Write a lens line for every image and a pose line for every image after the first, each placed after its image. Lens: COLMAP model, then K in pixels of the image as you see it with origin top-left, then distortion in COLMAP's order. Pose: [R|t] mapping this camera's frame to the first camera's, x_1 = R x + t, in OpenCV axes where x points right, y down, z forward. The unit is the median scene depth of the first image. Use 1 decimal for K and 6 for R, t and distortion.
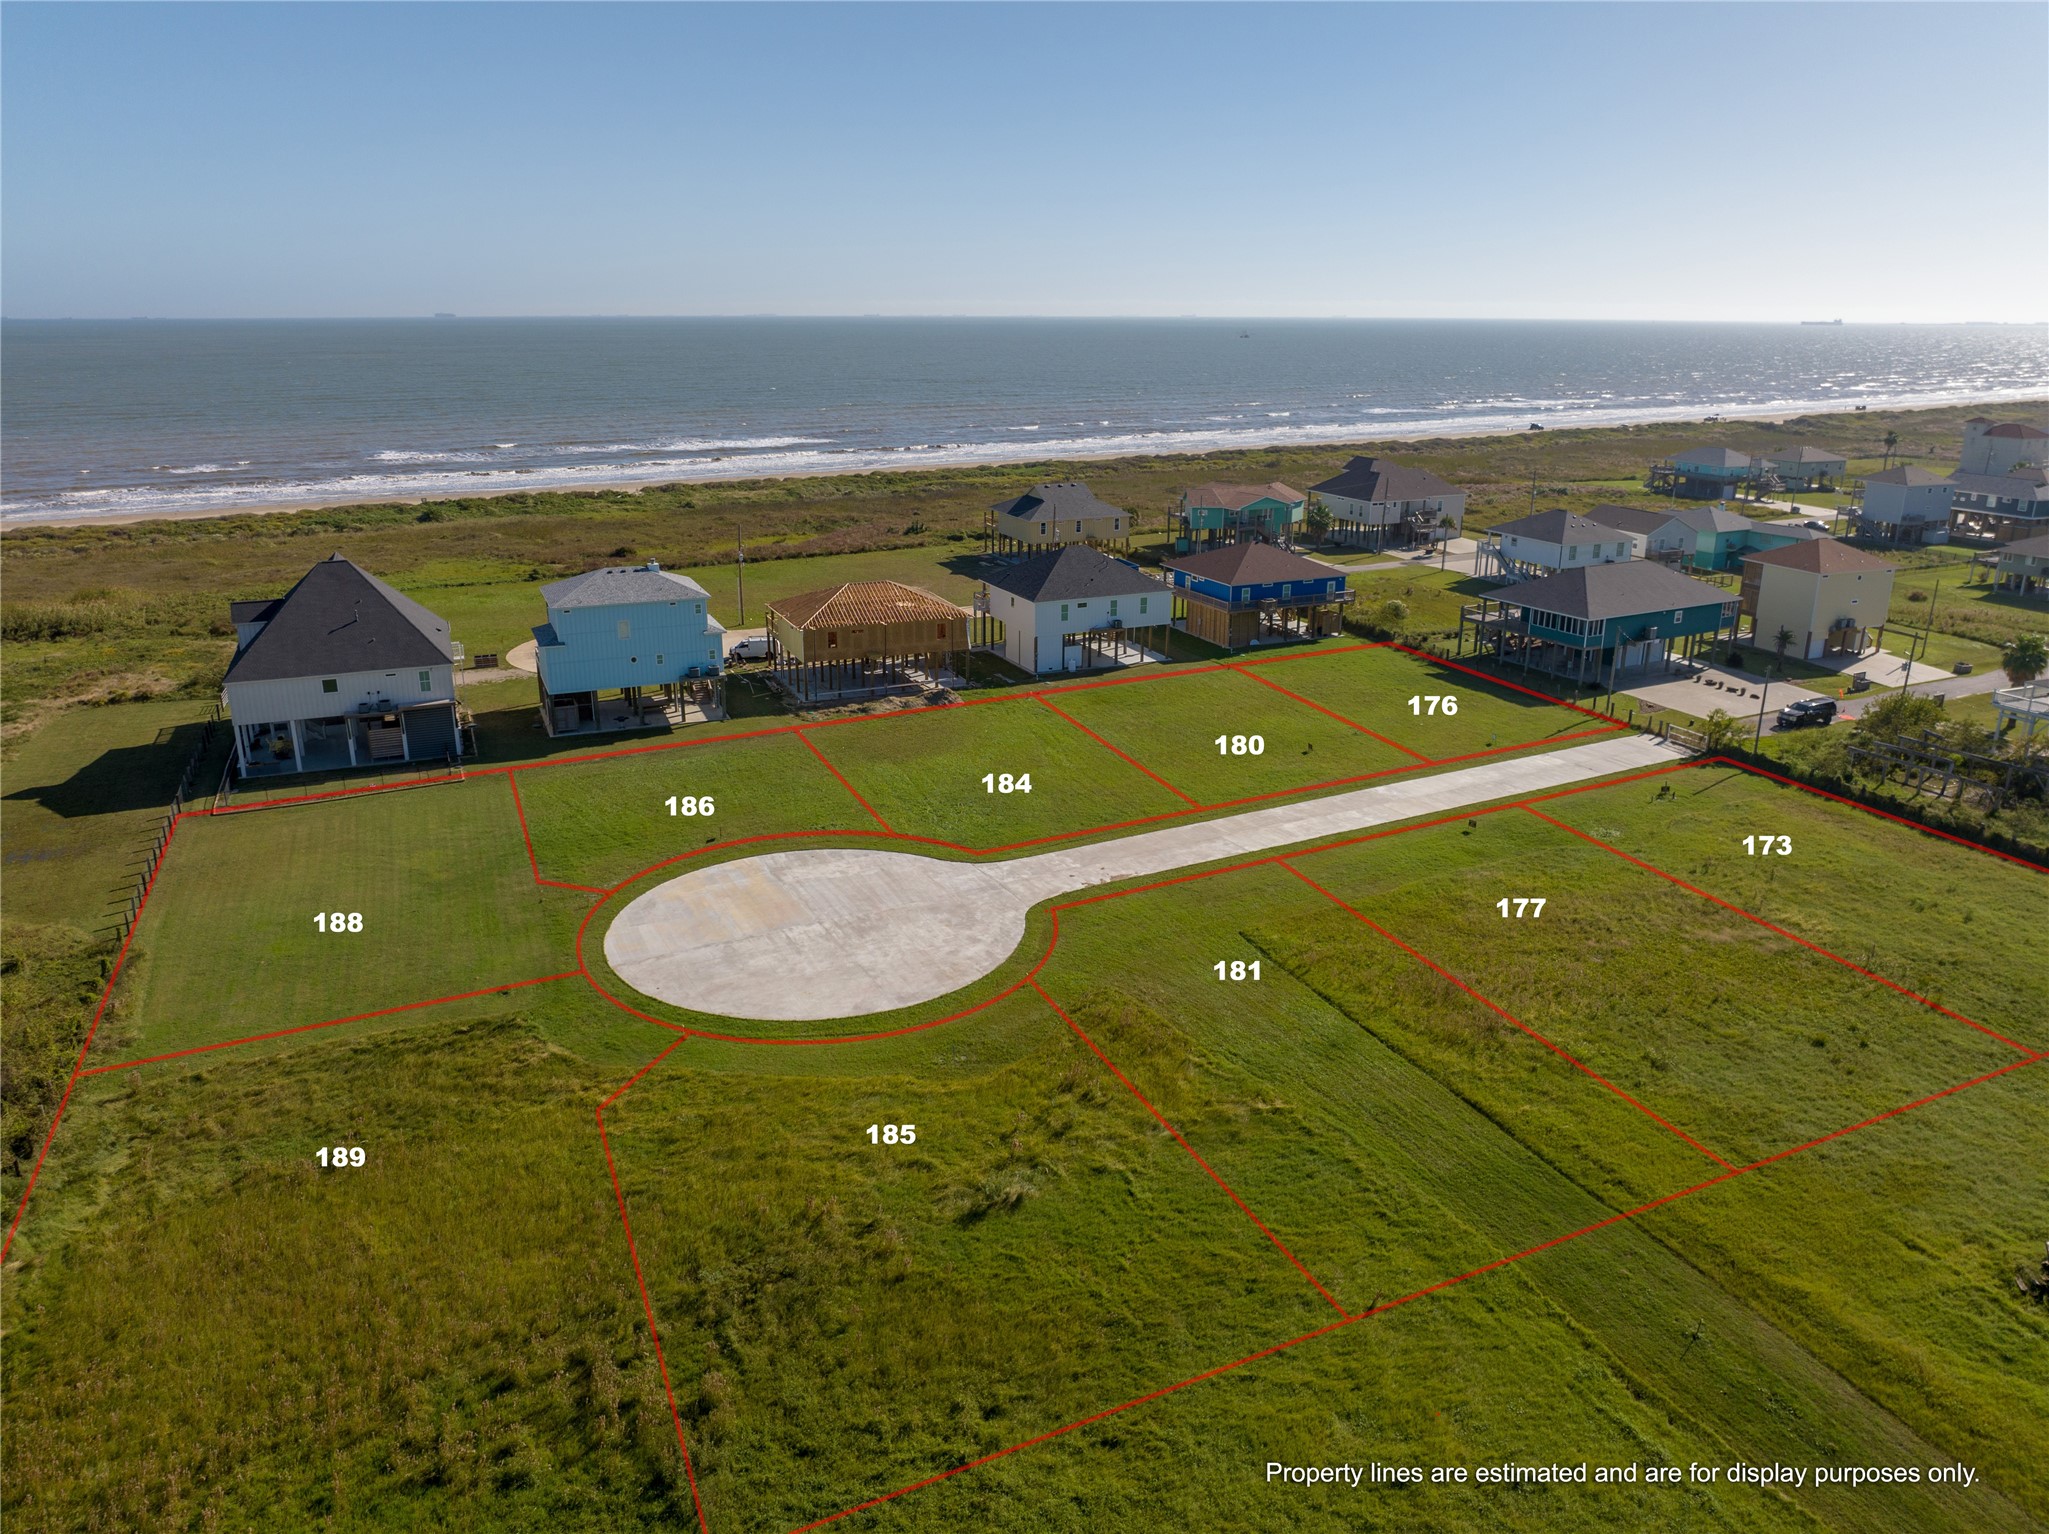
lens RADIAL K [[1431.5, 0, 1024.5], [0, 1431.5, 767.0], [0, 0, 1]] dist [-0.017299, -0.008847]
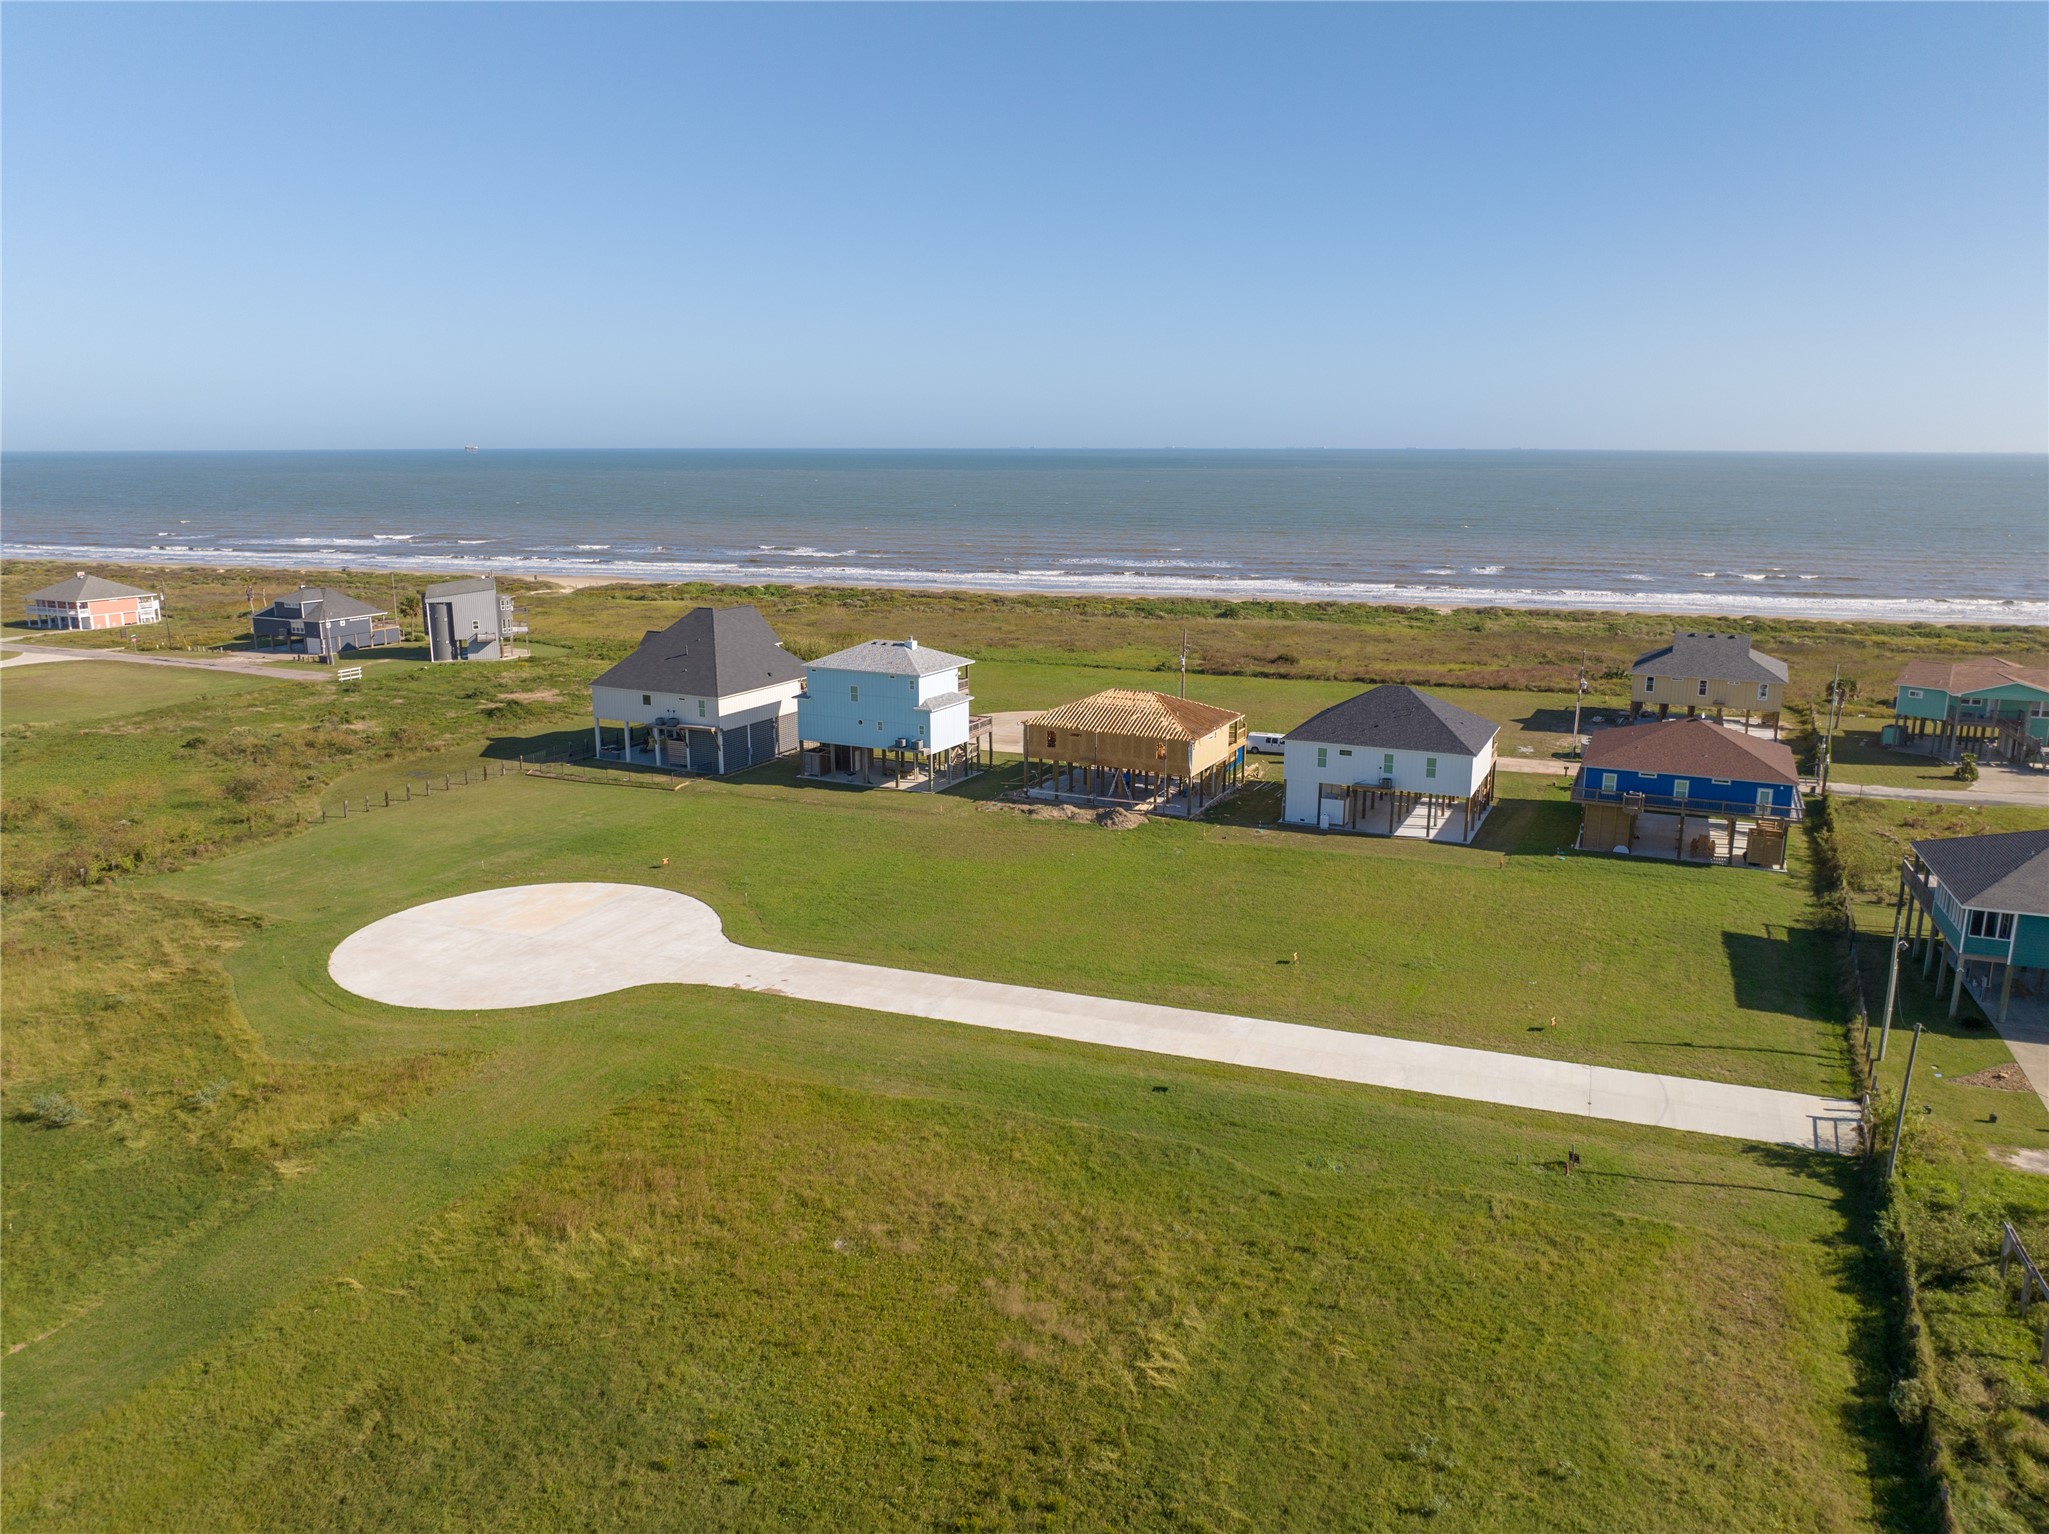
lens RADIAL K [[1431.5, 0, 1024.5], [0, 1431.5, 767.0], [0, 0, 1]] dist [-0.017299, -0.008847]
pose [[0.647015, 0.165888, -0.744213, 0.685696], [-0.230648, 0.972900, 0.016339, -0.095721], [0.726755, 0.161080, 0.667743, 0.391491]]
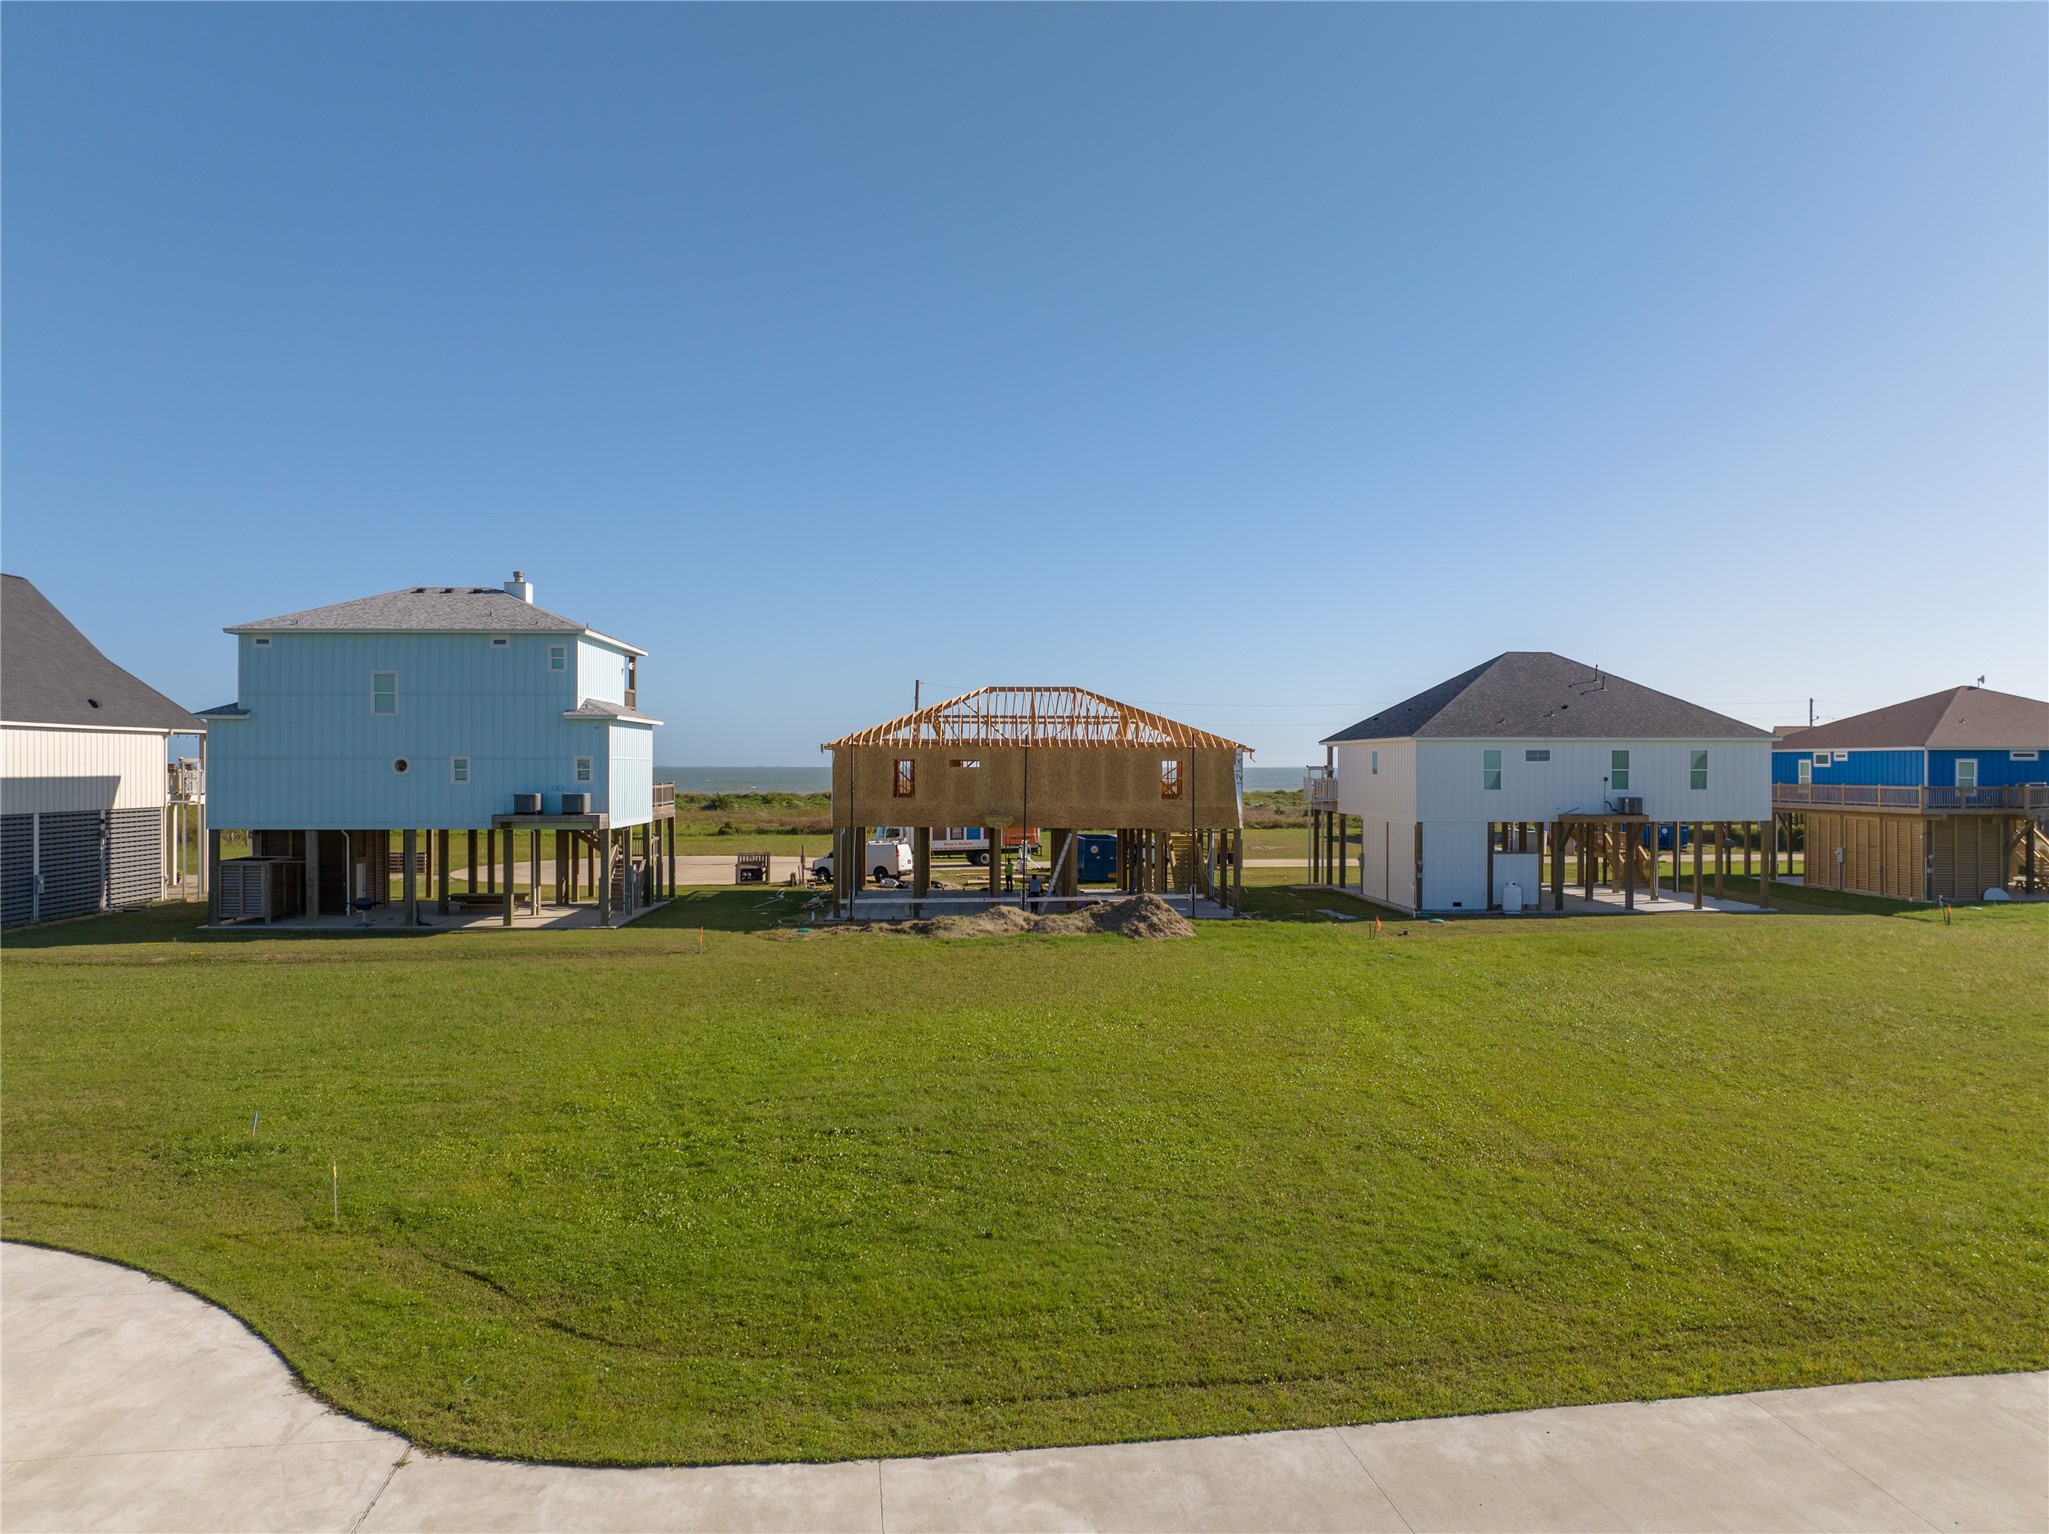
lens RADIAL K [[1431.5, 0, 1024.5], [0, 1431.5, 767.0], [0, 0, 1]] dist [-0.017299, -0.008847]
pose [[0.936348, -0.001772, -0.351068, 0.058841], [-0.104750, 0.953028, -0.284192, 0.030678], [0.335081, 0.302877, 0.892180, 0.734177]]
